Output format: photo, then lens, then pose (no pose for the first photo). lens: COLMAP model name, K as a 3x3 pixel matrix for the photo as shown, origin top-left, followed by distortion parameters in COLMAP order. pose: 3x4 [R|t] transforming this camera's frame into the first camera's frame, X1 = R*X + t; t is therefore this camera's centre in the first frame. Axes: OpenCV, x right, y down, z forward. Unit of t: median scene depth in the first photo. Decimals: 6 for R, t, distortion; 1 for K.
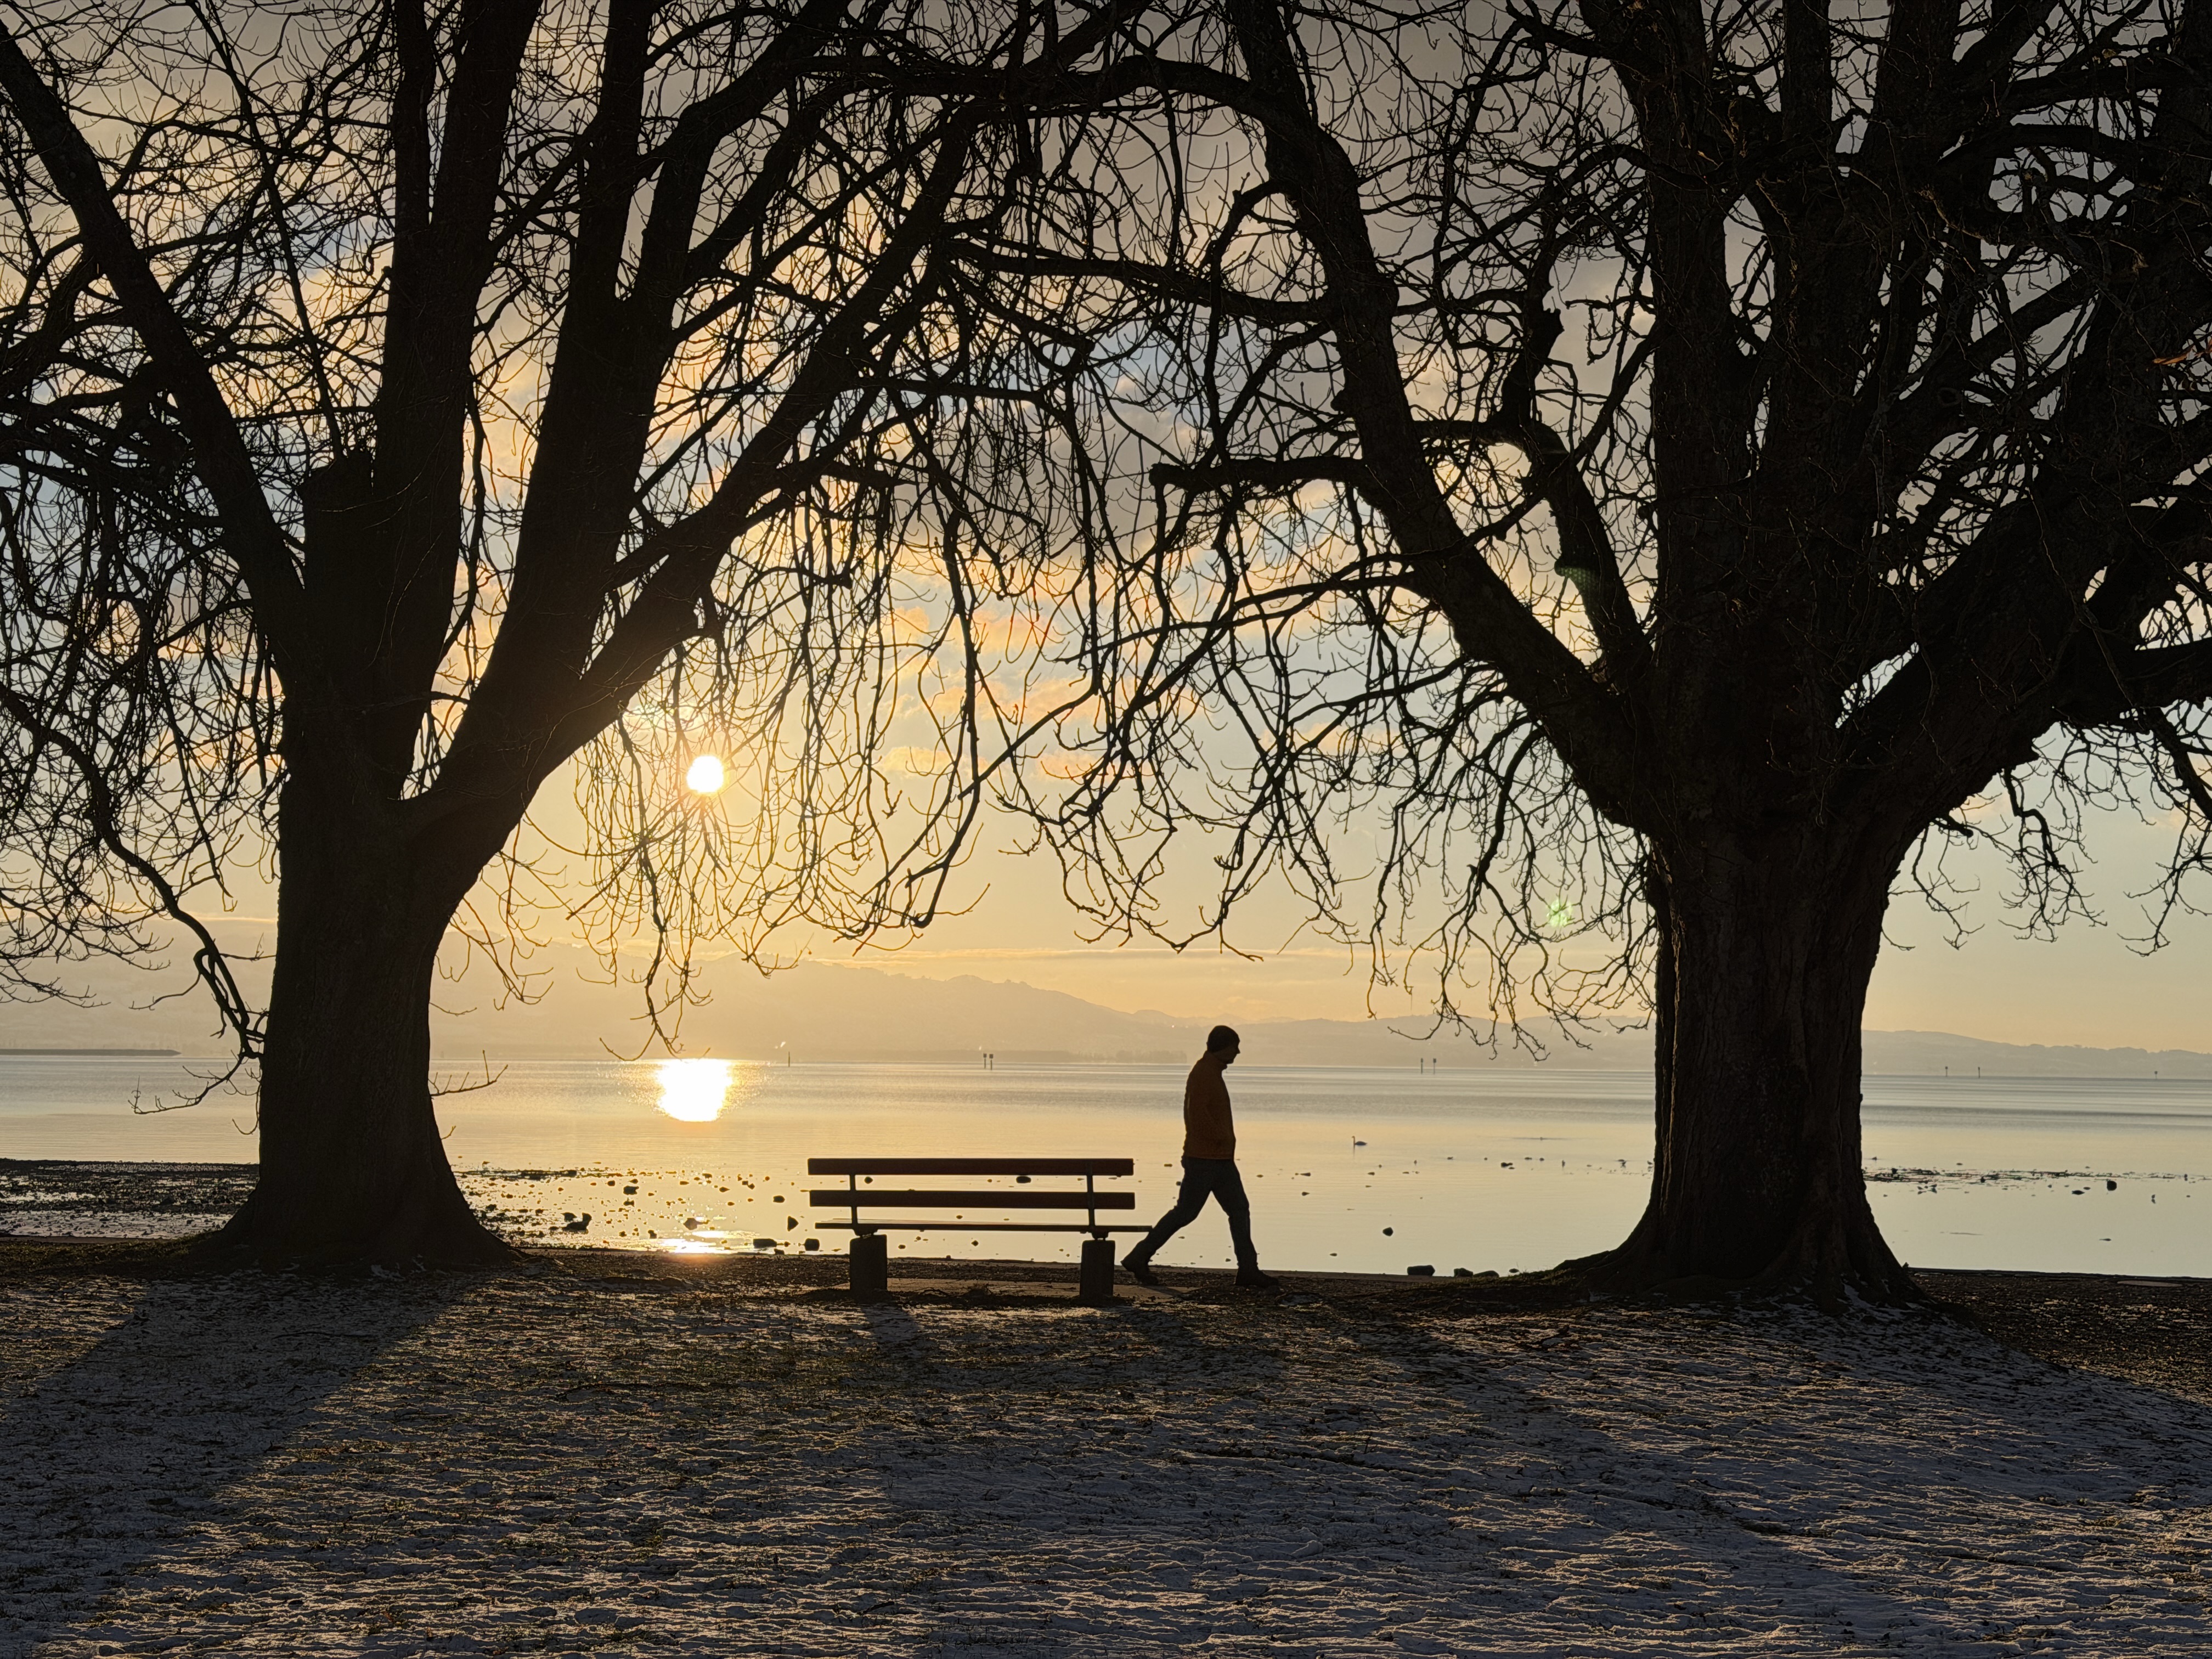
lens RADIAL K [[3118.3, 0, 1160.9], [0, 3118.3, 831.0], [0, 0, 1]] dist [0.149614, -0.011865]
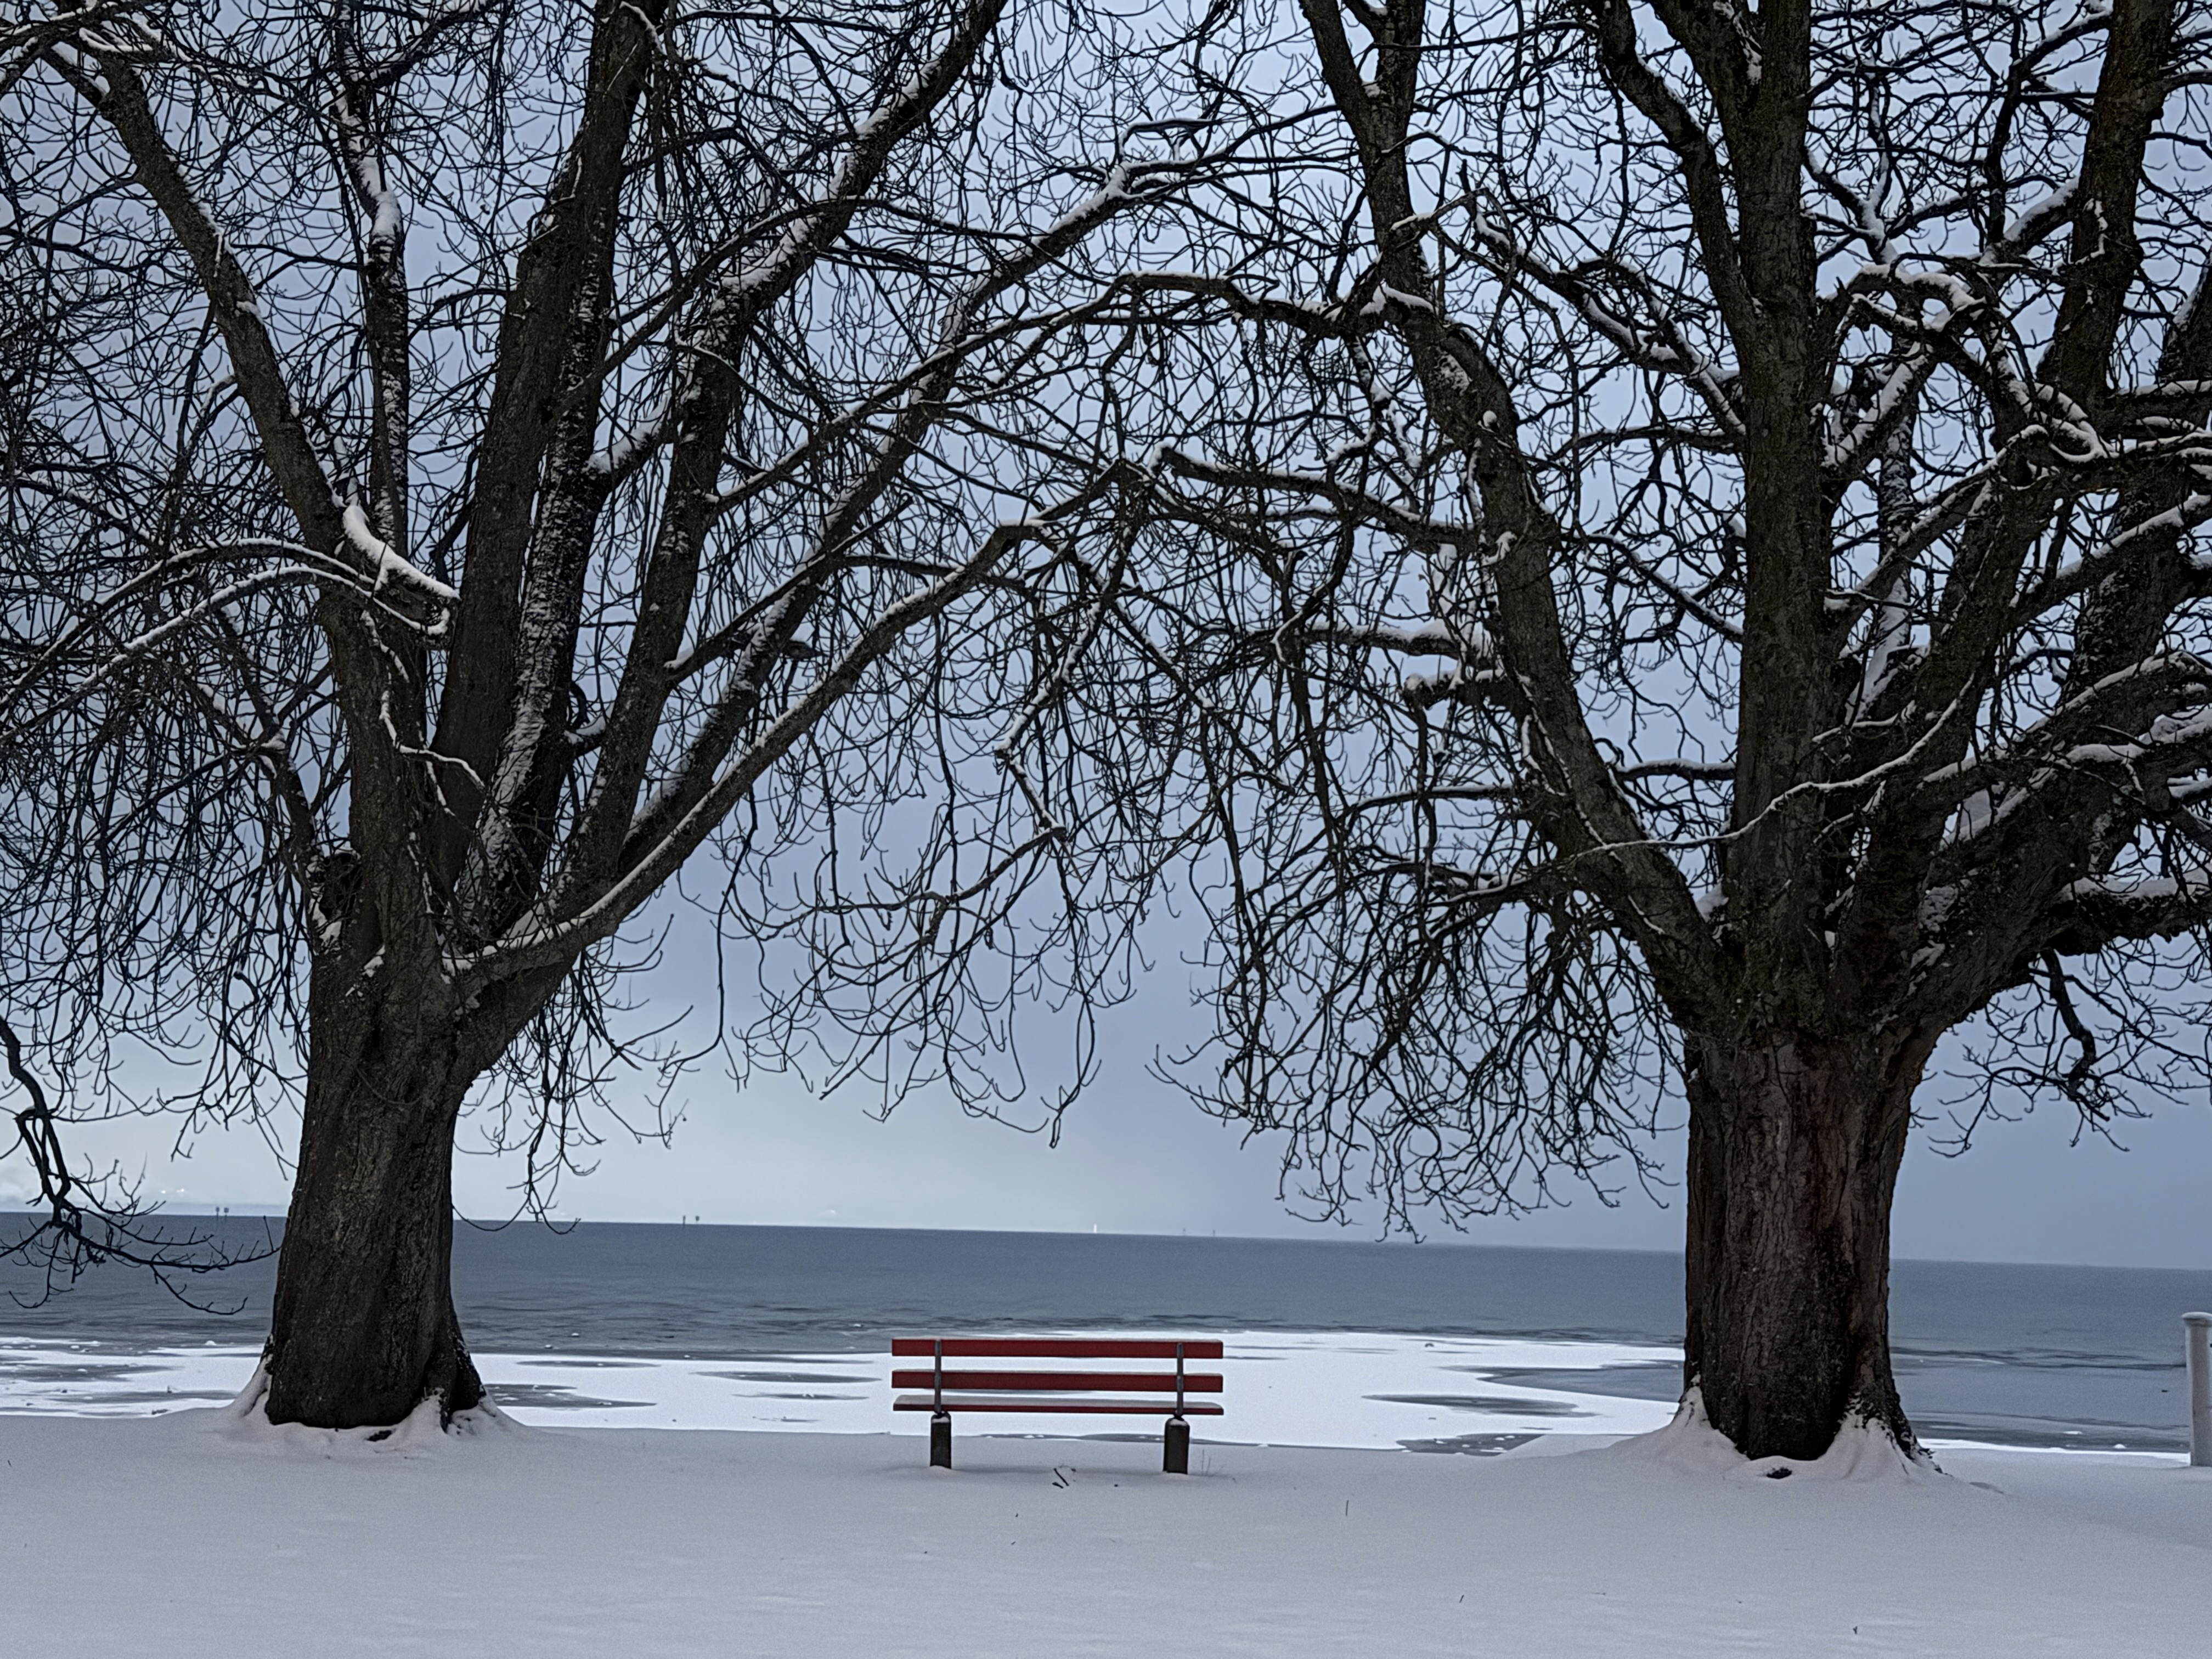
lens RADIAL K [[3124.9, 0, 1106.0], [0, 3124.9, 829.5], [0, 0, 1]] dist [0.138537, 0.129924]
pose [[0.969123, 0.045036, 0.242431, -0.302023], [-0.032941, 0.998013, -0.053715, -0.005852], [-0.244369, 0.044070, 0.968680, 0.008315]]
